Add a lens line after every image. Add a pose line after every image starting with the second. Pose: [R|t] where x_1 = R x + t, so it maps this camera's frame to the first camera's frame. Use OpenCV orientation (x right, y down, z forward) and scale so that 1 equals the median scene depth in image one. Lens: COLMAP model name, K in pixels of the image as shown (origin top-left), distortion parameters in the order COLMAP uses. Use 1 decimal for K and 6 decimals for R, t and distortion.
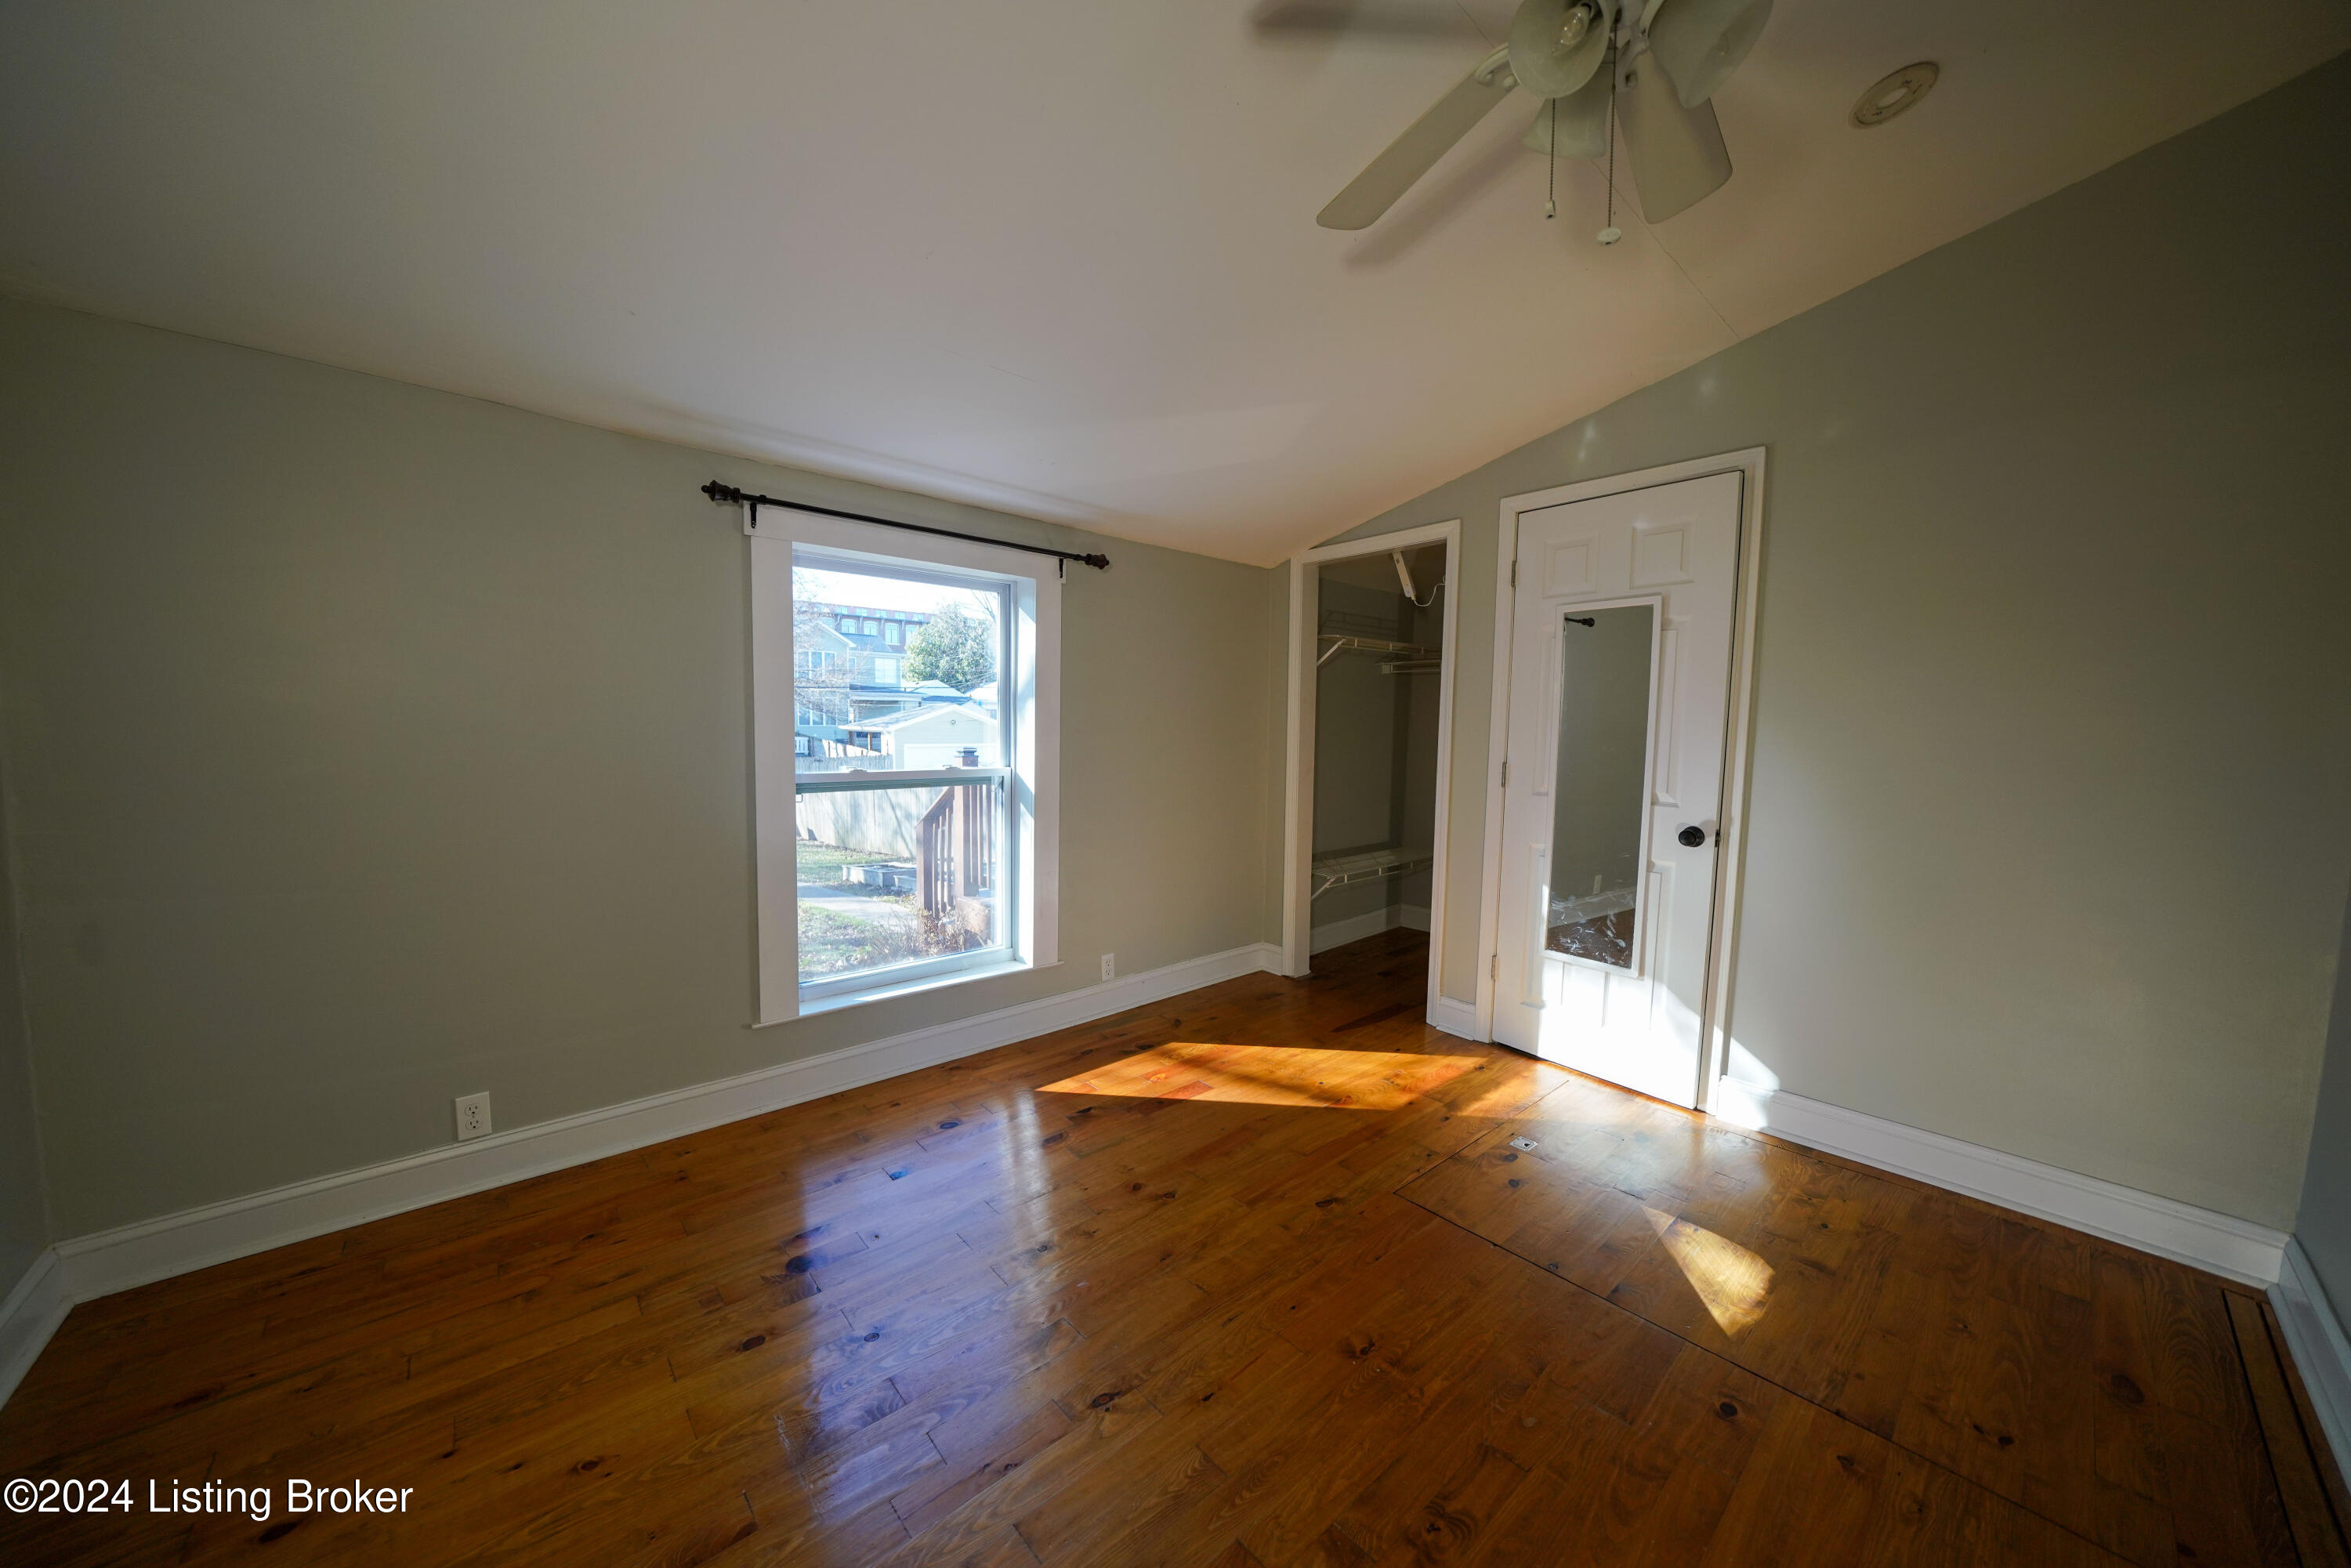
lens RADIAL K [[809.1, 0, 1154.7], [0, 809.1, 787.6], [0, 0, 1]] dist [-0.020180, 0.000572]
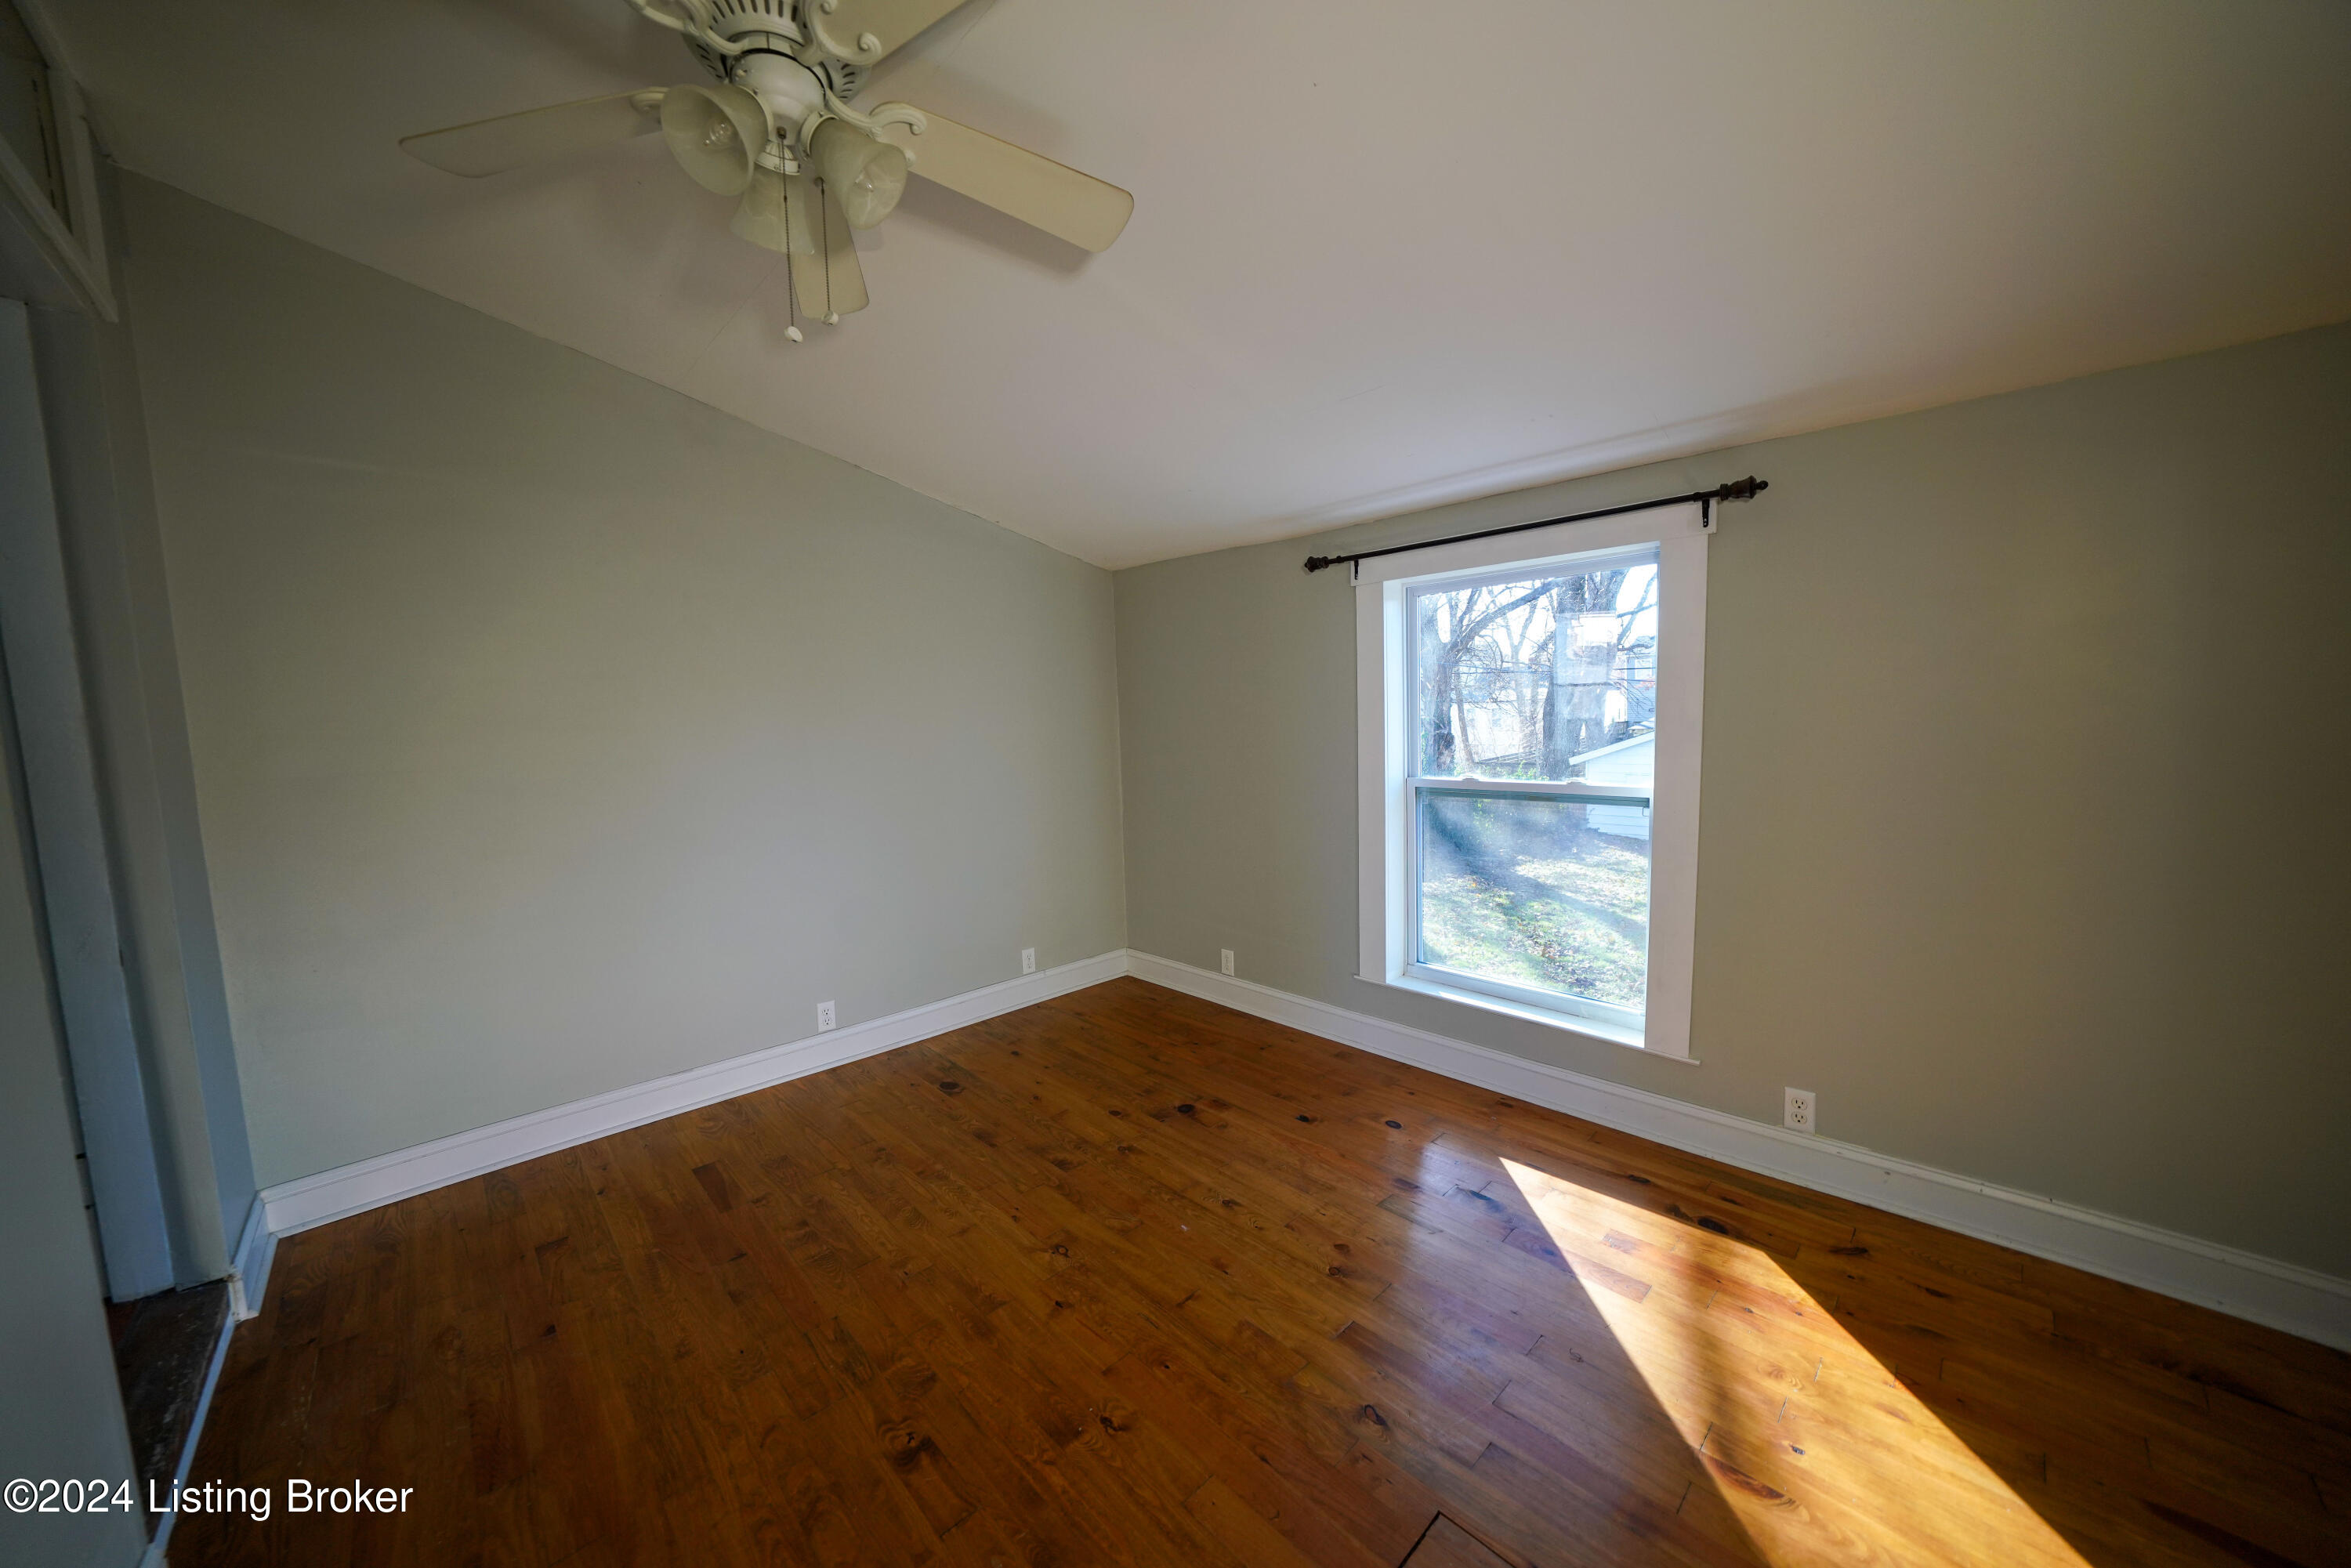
lens RADIAL K [[809.1, 0, 1154.7], [0, 809.1, 787.6], [0, 0, 1]] dist [-0.020180, 0.000572]
pose [[0.041181, 0.073312, -0.996458, 0.701881], [-0.046888, 0.996348, 0.071366, -0.070730], [0.998051, 0.043783, 0.044468, 0.596532]]
